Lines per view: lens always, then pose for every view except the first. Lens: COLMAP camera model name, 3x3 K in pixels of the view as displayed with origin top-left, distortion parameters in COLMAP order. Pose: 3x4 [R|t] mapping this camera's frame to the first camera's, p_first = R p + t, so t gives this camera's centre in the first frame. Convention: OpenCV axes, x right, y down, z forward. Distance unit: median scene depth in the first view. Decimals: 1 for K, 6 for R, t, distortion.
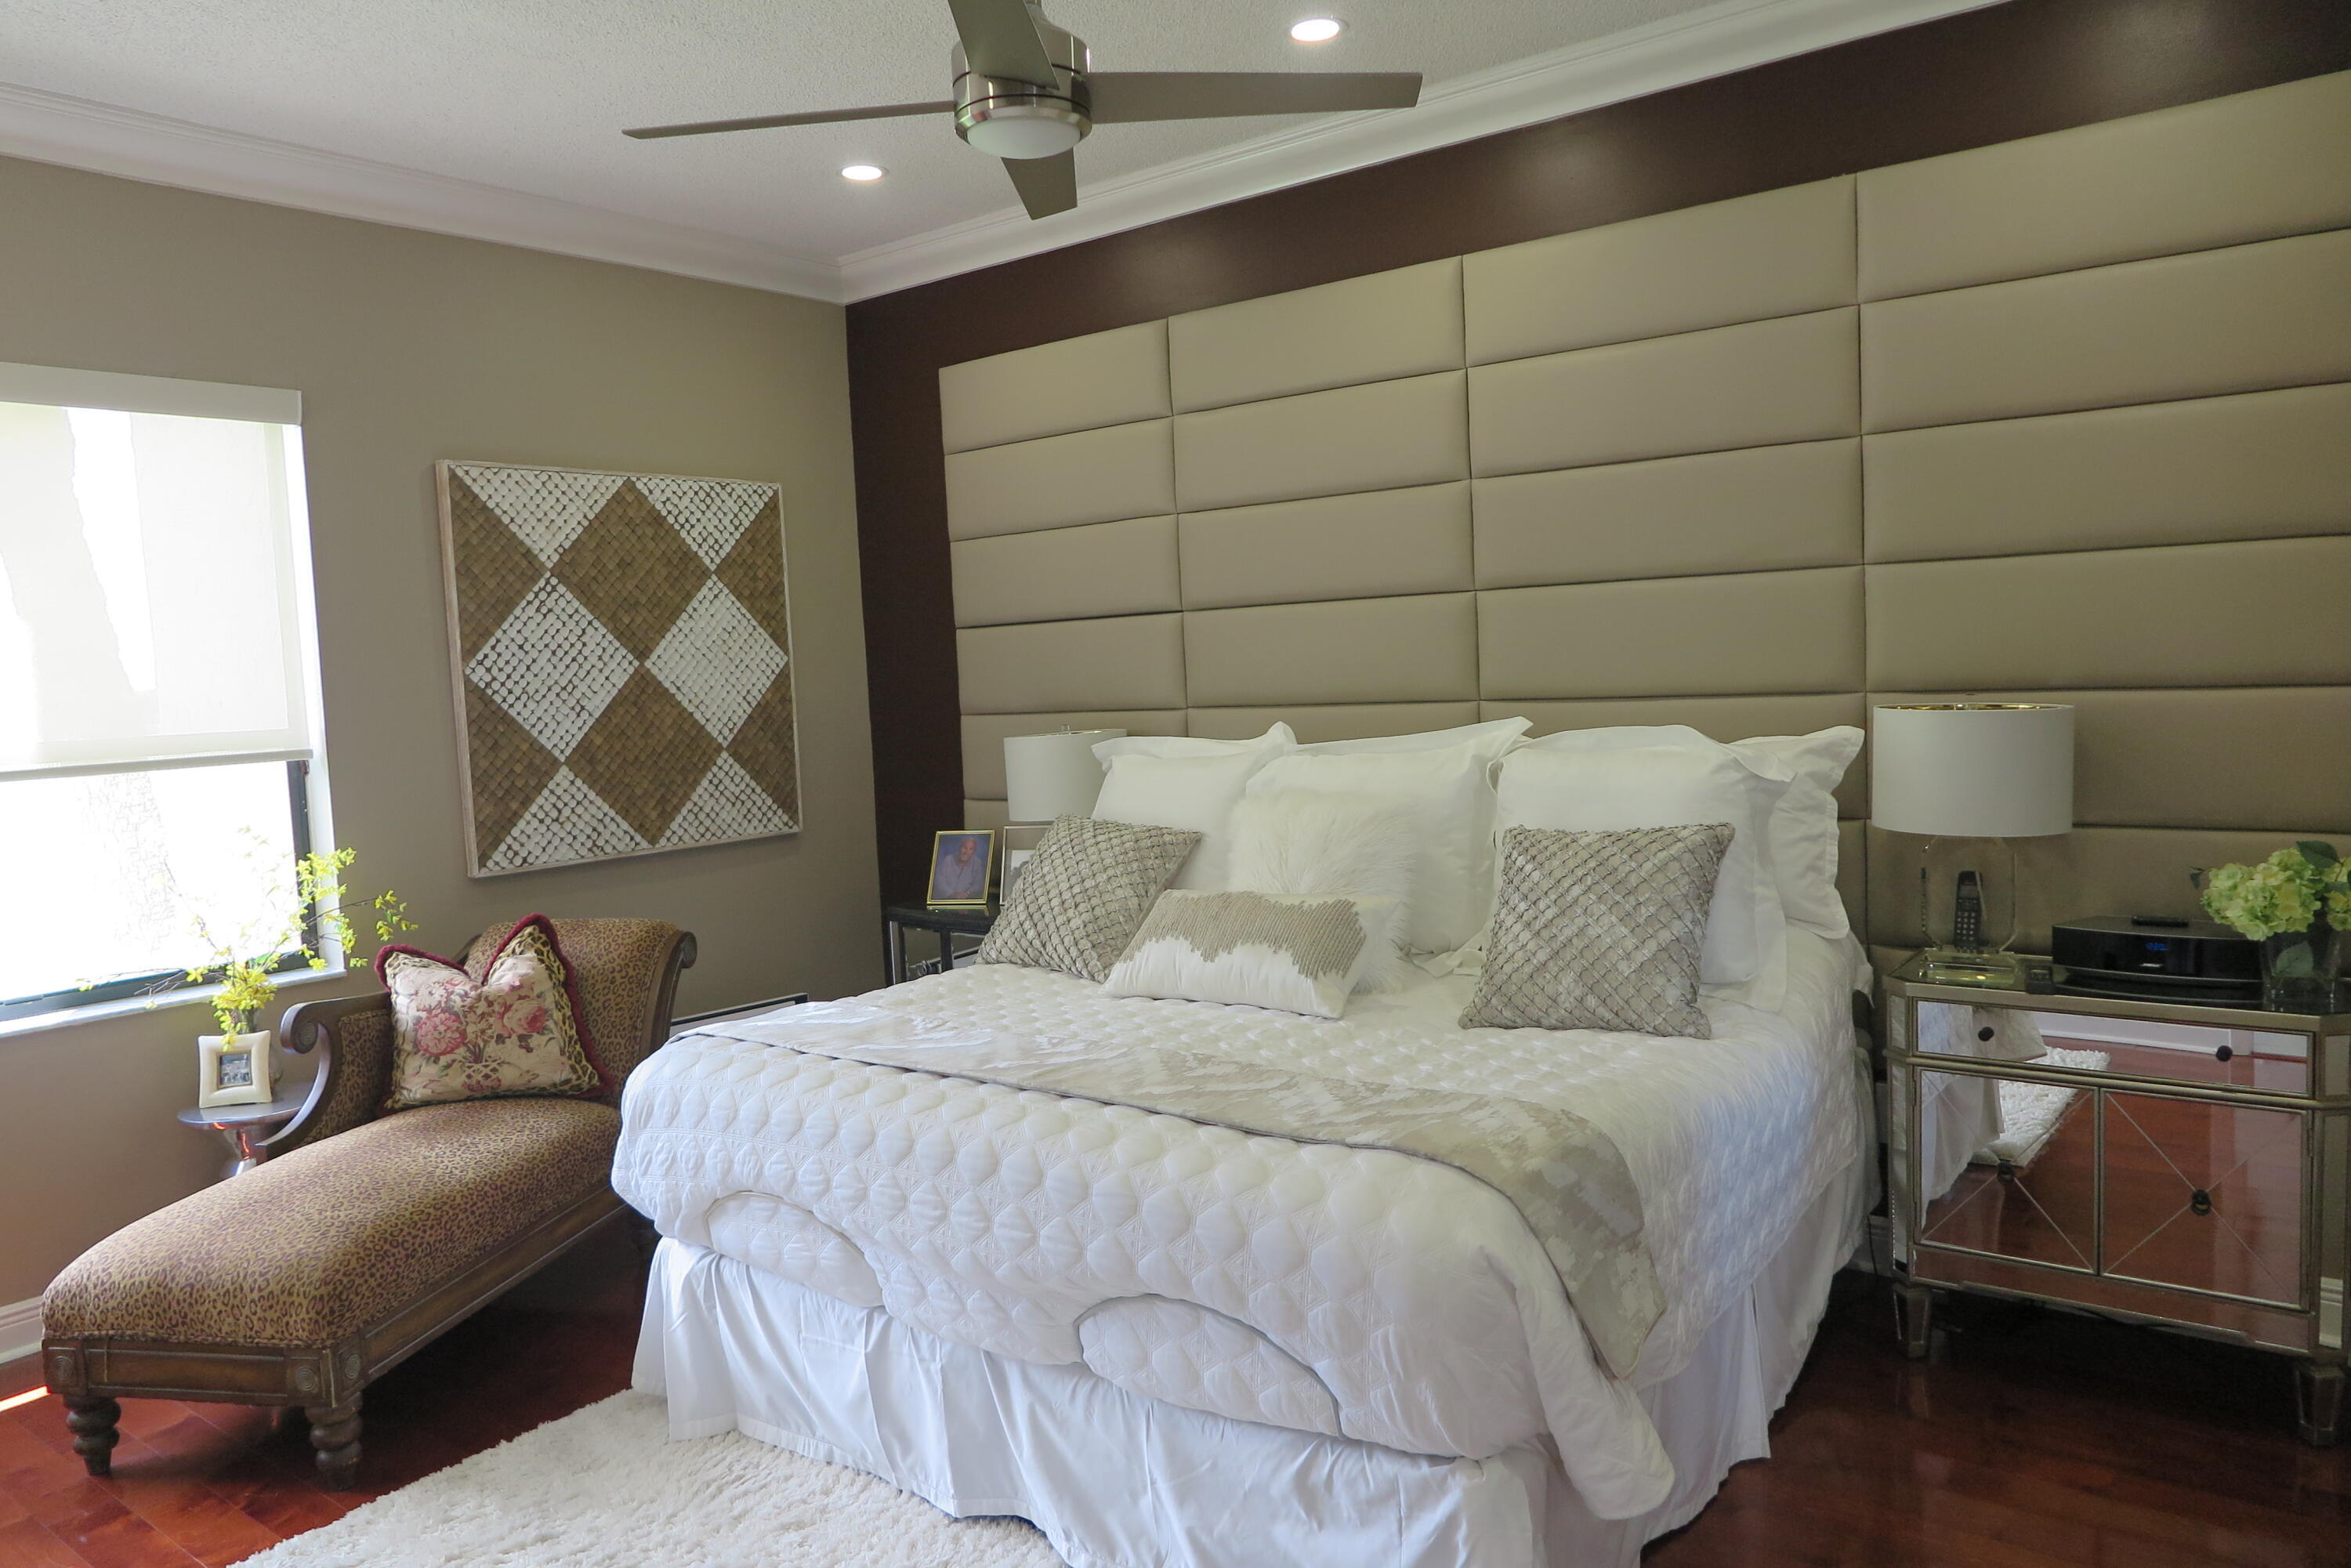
lens RADIAL K [[1622.6, 0, 1189.9], [0, 1622.6, 776.0], [0, 0, 1]] dist [0.020109, -0.008991]
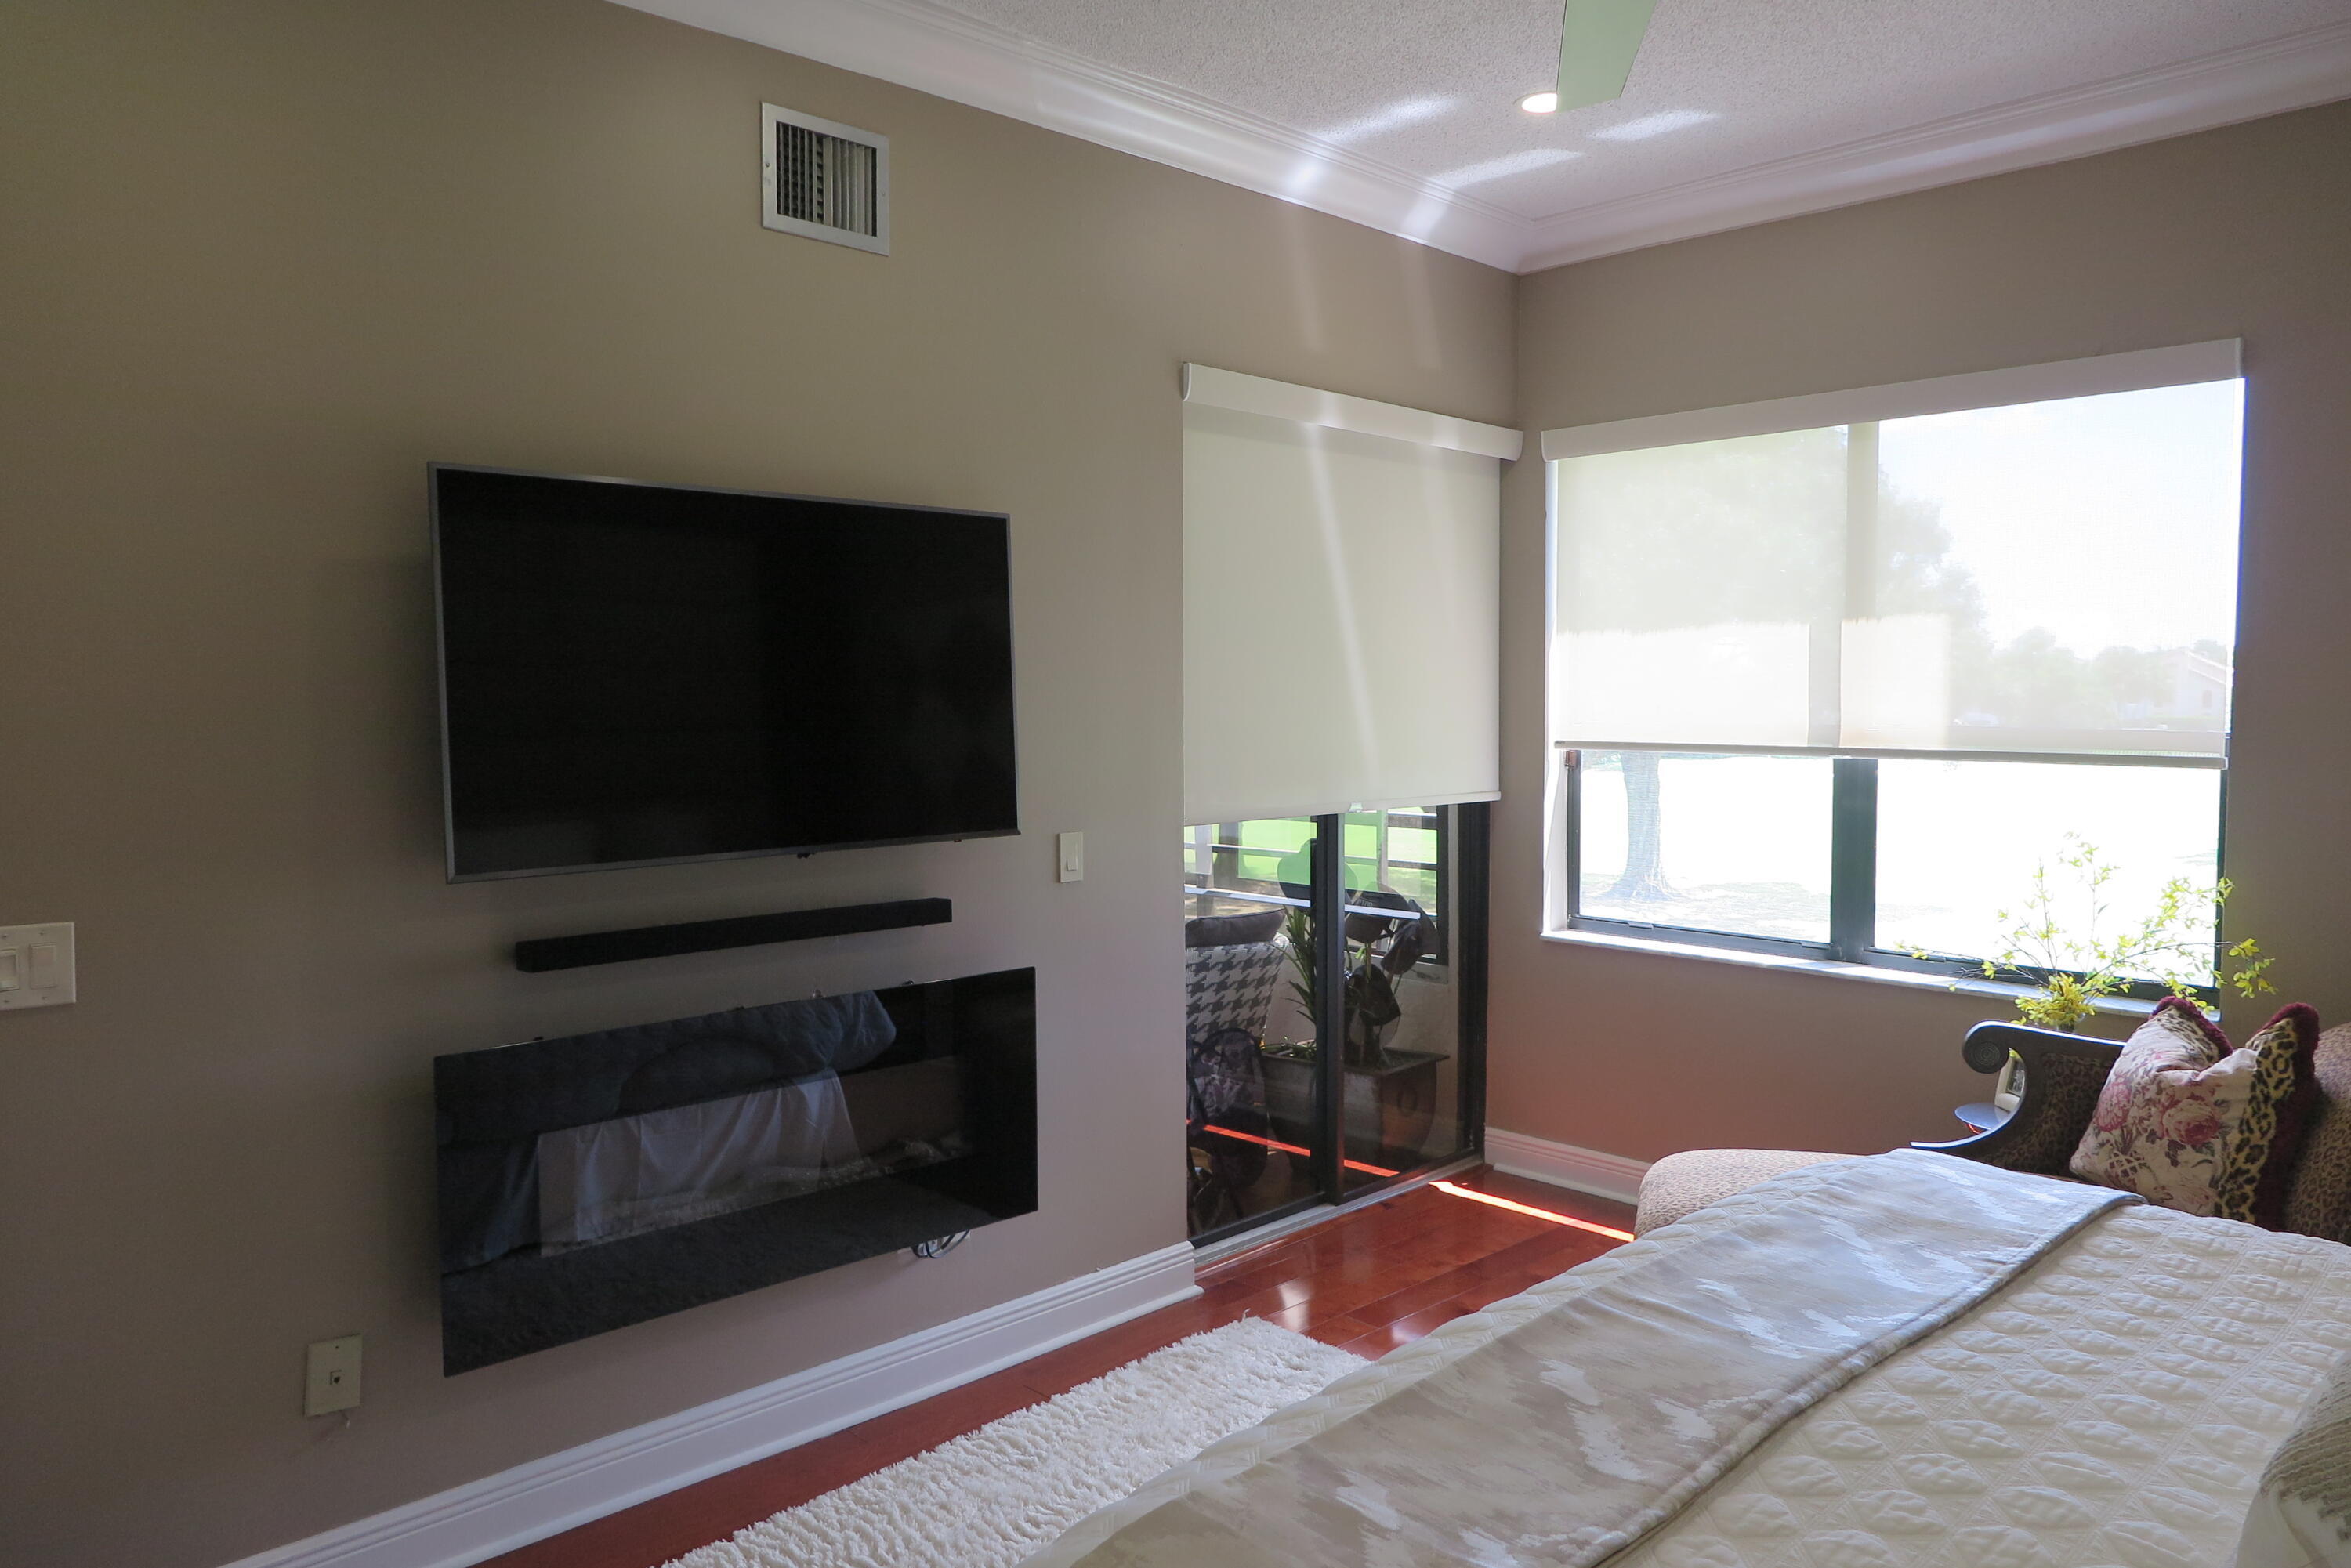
lens RADIAL K [[1622.6, 0, 1179.1], [0, 1622.6, 781.7], [0, 0, 1]] dist [0.020109, -0.008991]
pose [[-0.138833, 0.103934, -0.984847, 0.419785], [-0.067480, 0.991173, 0.114114, -0.071377], [0.988014, 0.082301, -0.130594, 0.622256]]
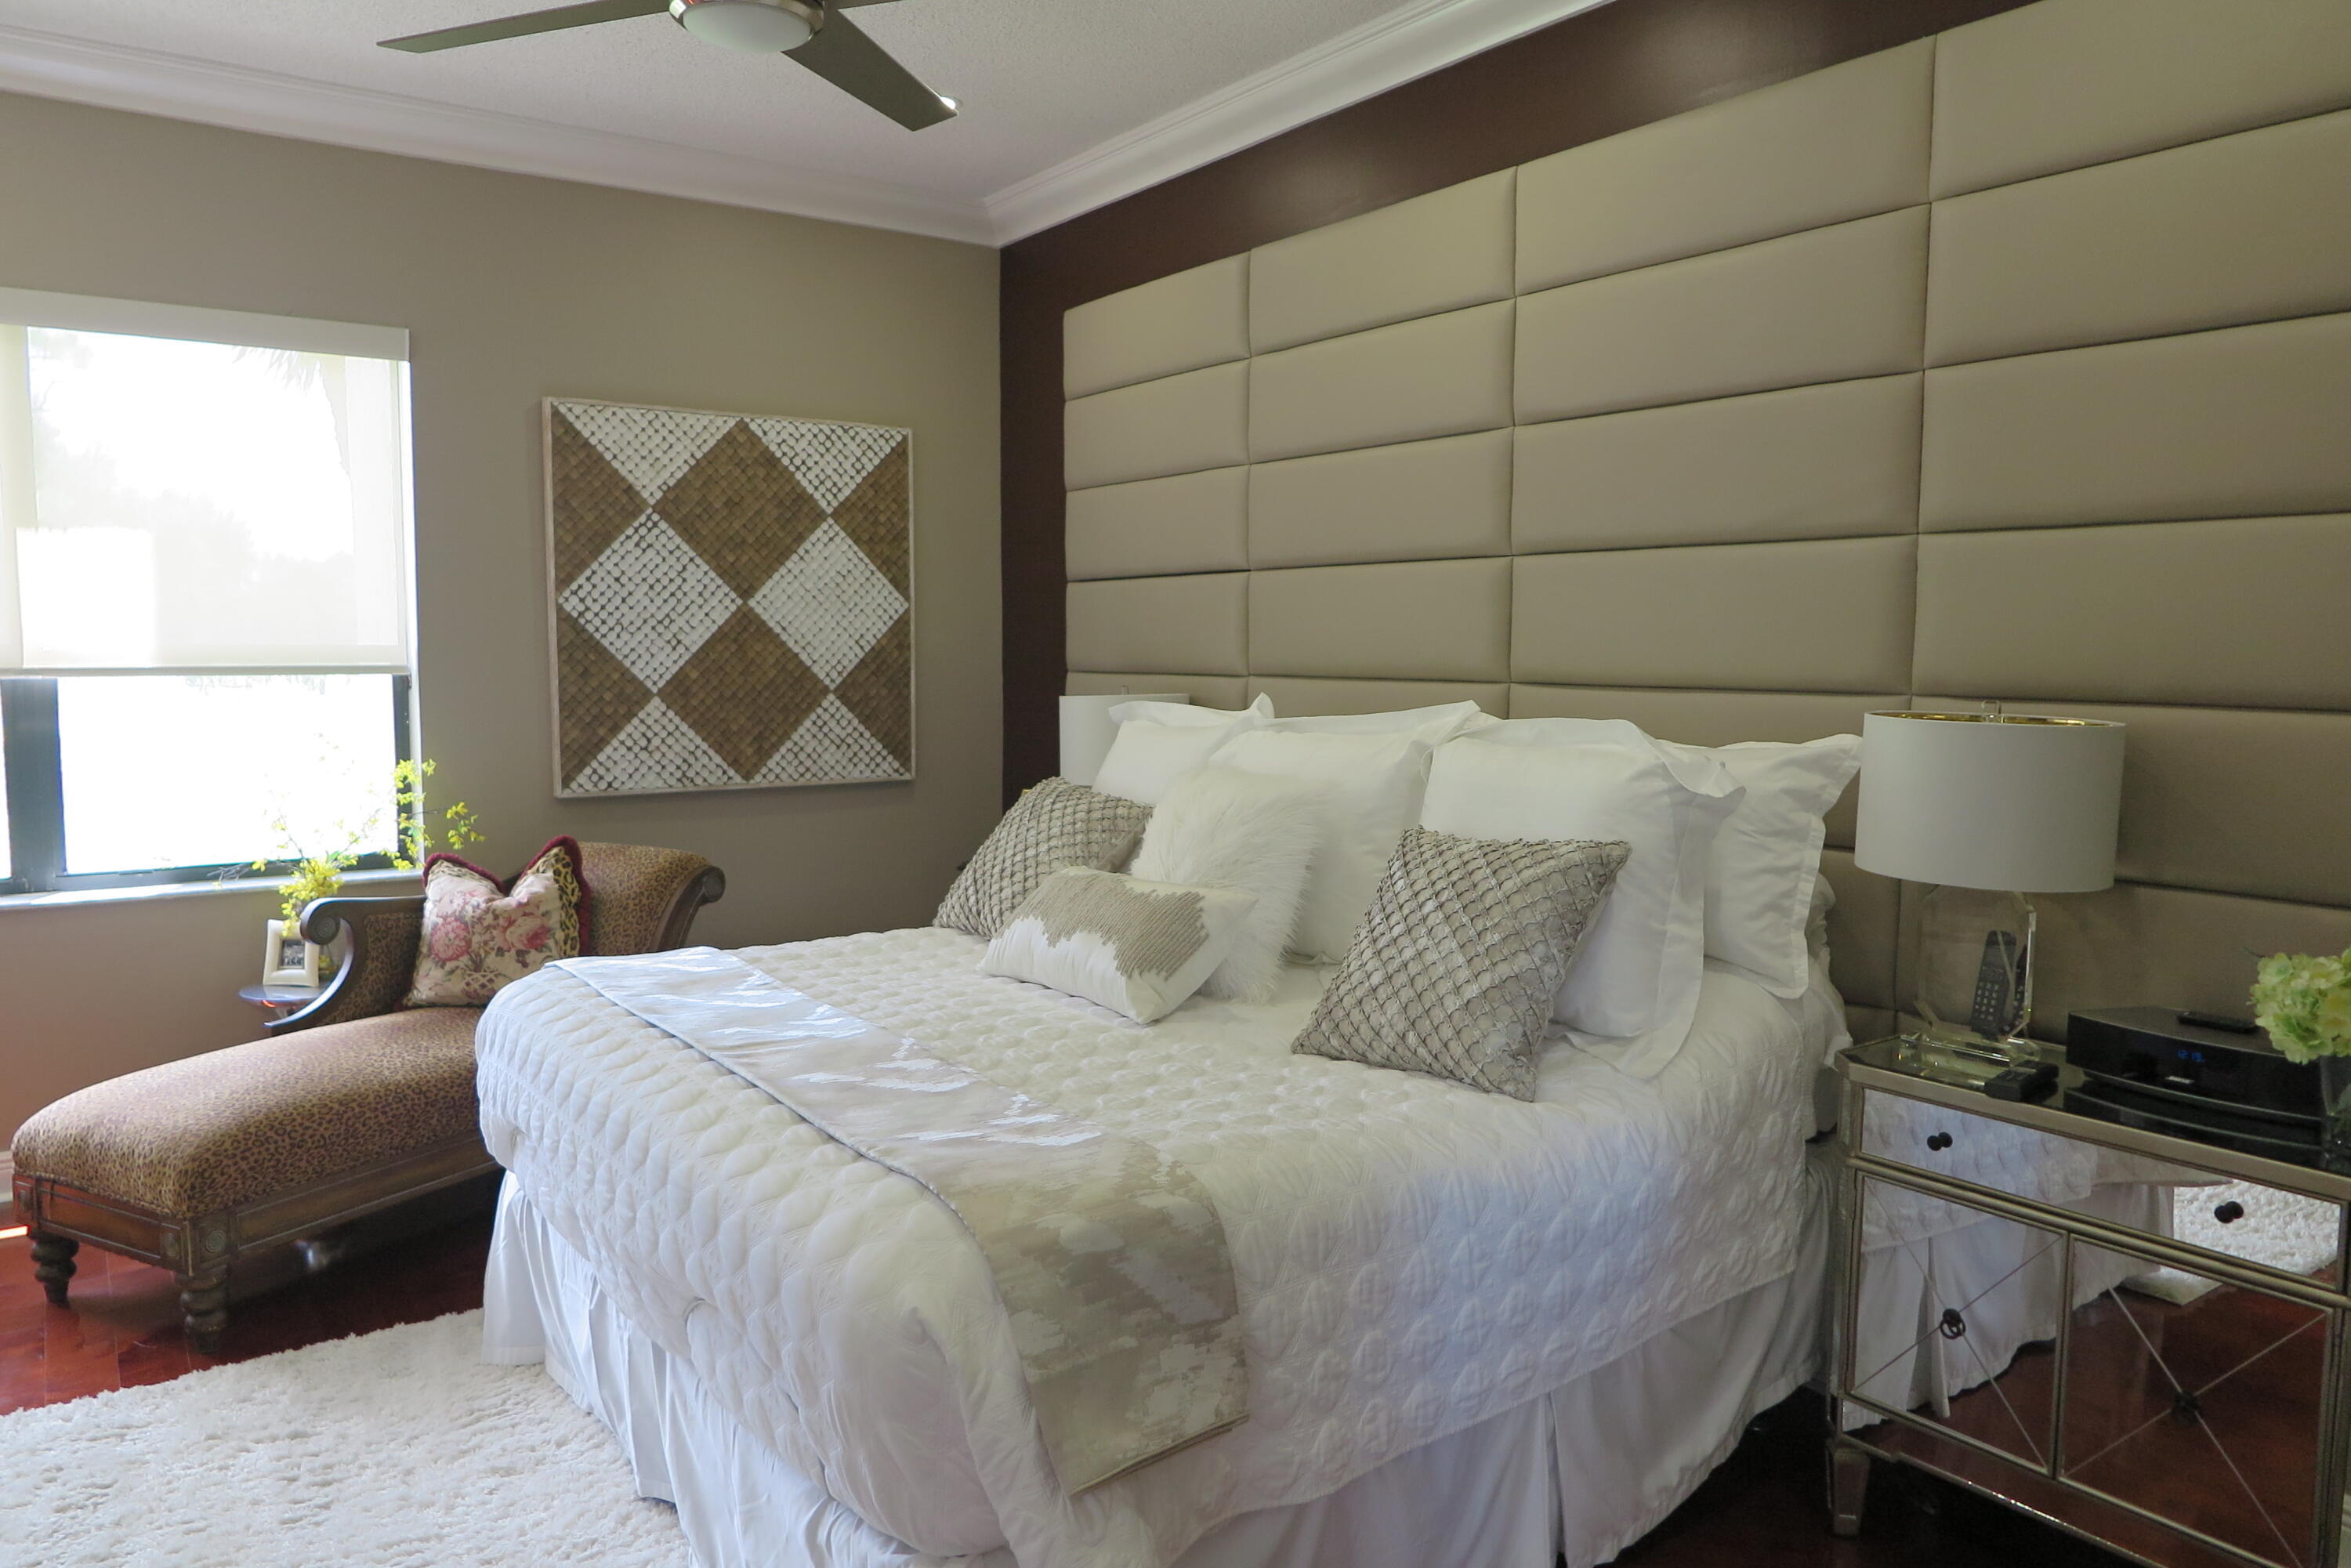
lens RADIAL K [[1622.6, 0, 1187.9], [0, 1622.6, 782.5], [0, 0, 1]] dist [0.020109, -0.008991]
pose [[0.955749, 0.074642, -0.284557, 0.288104], [-0.068563, 0.997156, 0.031276, -0.009290], [0.286083, -0.010382, 0.958149, 0.129414]]
